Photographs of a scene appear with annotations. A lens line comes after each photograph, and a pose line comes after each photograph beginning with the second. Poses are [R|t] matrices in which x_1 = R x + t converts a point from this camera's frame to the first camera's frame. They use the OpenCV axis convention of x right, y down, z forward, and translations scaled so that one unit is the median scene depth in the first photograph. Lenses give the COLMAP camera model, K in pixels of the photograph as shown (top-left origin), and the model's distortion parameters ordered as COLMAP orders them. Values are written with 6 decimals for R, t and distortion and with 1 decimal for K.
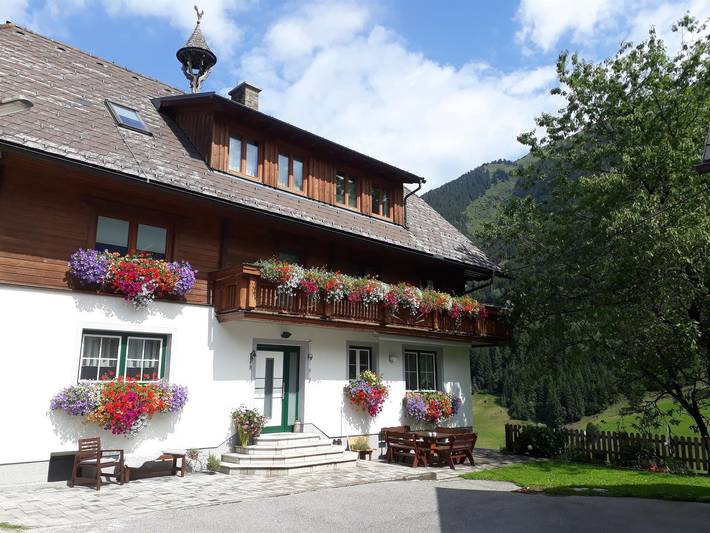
lens RADIAL K [[557.5, 0, 355.0], [0, 557.5, 266.5], [0, 0, 1]] dist [0.108641, -0.208899]
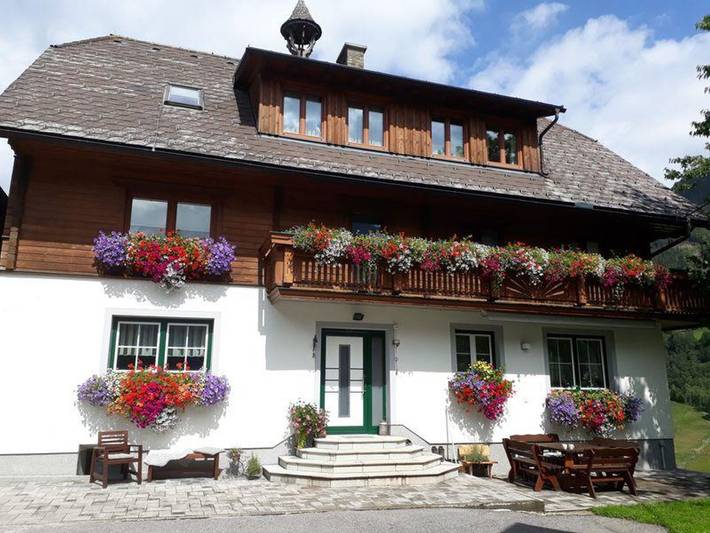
lens RADIAL K [[557.5, 0, 355.0], [0, 557.5, 266.5], [0, 0, 1]] dist [0.108641, -0.208899]
pose [[0.899488, -0.081574, -0.429263, 0.238356], [0.082585, 0.996451, -0.016307, 0.061567], [0.429070, -0.020783, 0.903032, 0.252986]]
